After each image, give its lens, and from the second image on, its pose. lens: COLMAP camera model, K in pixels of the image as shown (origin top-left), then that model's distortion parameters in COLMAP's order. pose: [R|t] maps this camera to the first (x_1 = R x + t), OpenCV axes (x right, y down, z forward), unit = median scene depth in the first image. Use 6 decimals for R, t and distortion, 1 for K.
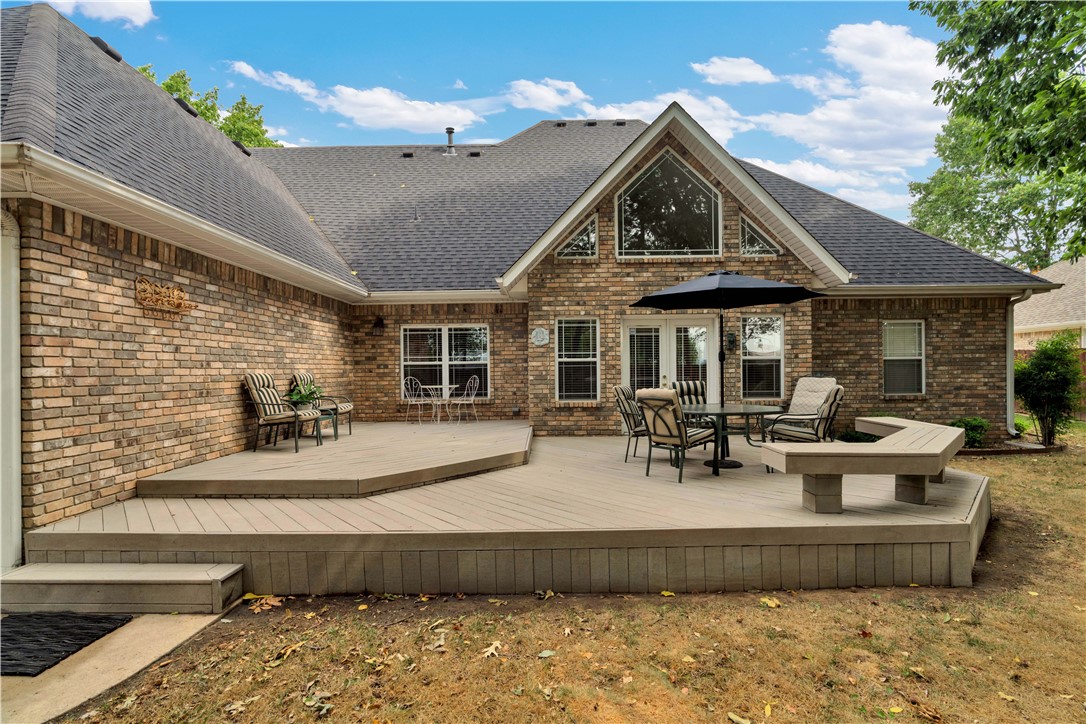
lens RADIAL K [[485.8, 0, 540.3], [0, 485.8, 370.0], [0, 0, 1]] dist [-0.003705, 0.001607]
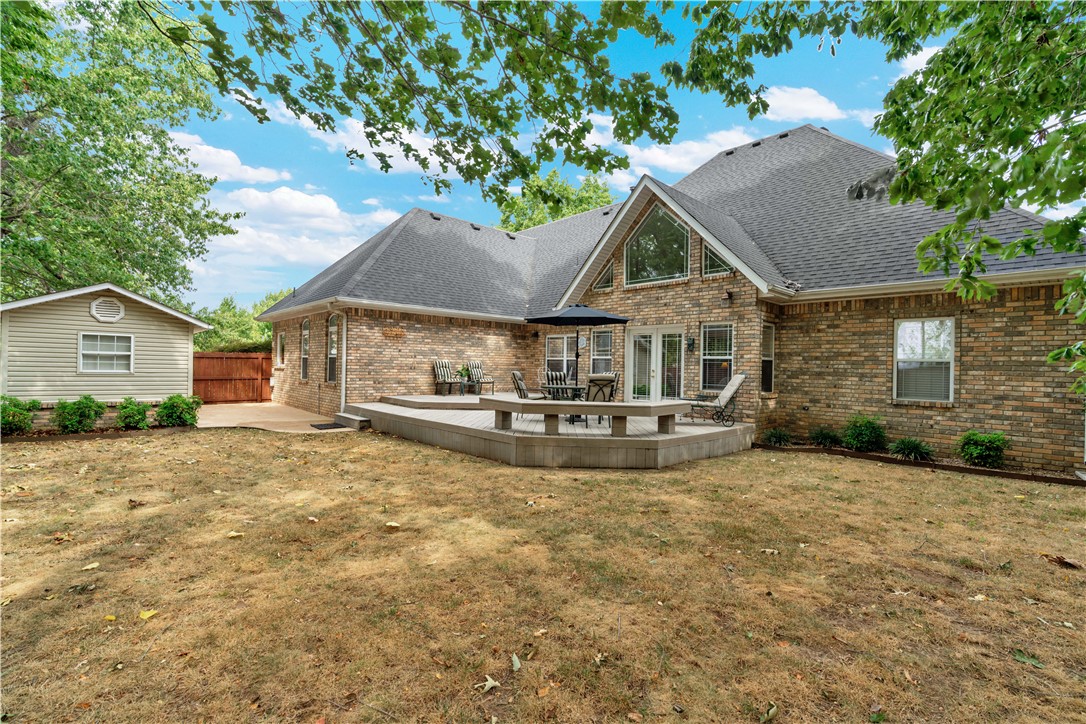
lens RADIAL K [[485.8, 0, 548.9], [0, 485.8, 361.3], [0, 0, 1]] dist [-0.003705, 0.001607]
pose [[0.689930, 0.018630, -0.723636, 1.031621], [-0.027254, 0.999629, -0.000249, -0.003724], [0.723363, 0.019894, 0.690182, -0.147148]]
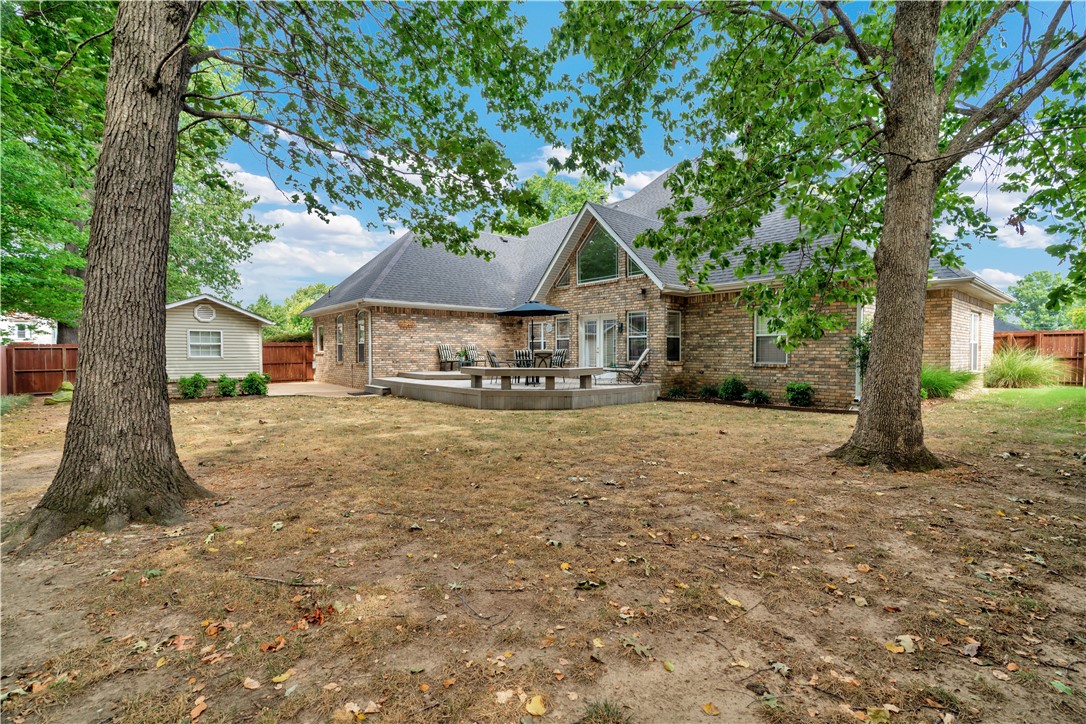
lens RADIAL K [[485.8, 0, 547.6], [0, 485.8, 356.3], [0, 0, 1]] dist [-0.003705, 0.001607]
pose [[0.654710, 0.018748, -0.755648, 1.493178], [-0.004352, 0.999769, 0.021033, 0.008293], [0.755868, -0.010482, 0.654640, -0.324077]]
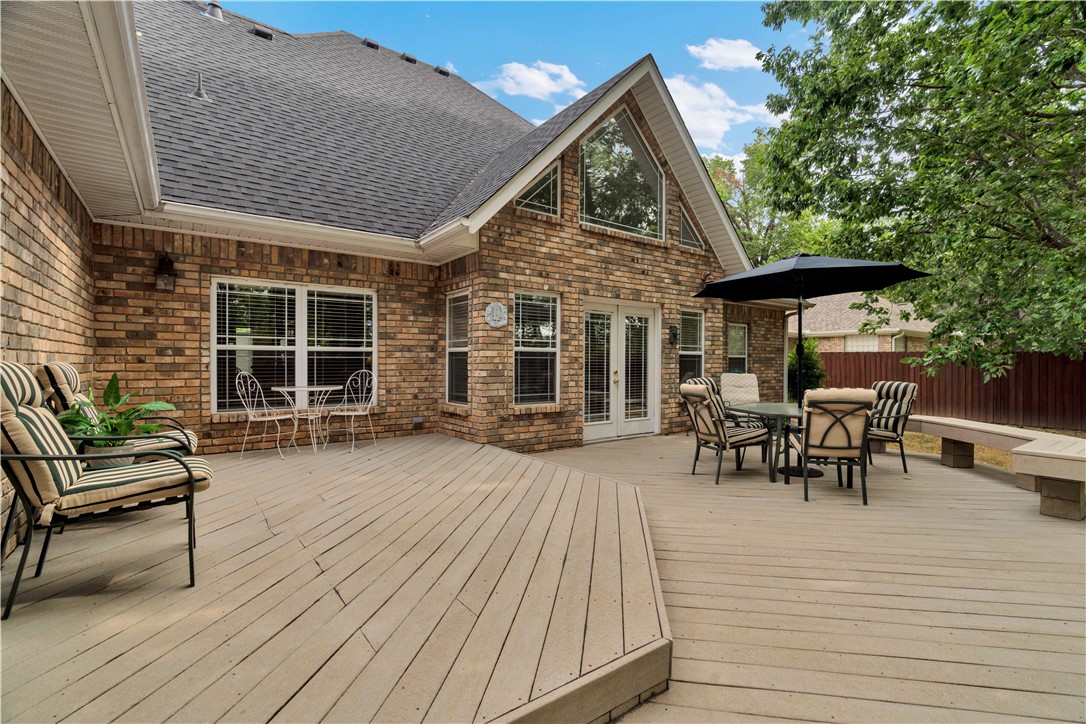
lens RADIAL K [[485.8, 0, 546.8], [0, 485.8, 364.3], [0, 0, 1]] dist [-0.003705, 0.001607]
pose [[0.796287, 0.010992, 0.604819, -0.356877], [-0.010556, 0.999935, -0.004276, 0.004768], [-0.604827, -0.002979, 0.796351, 0.390591]]
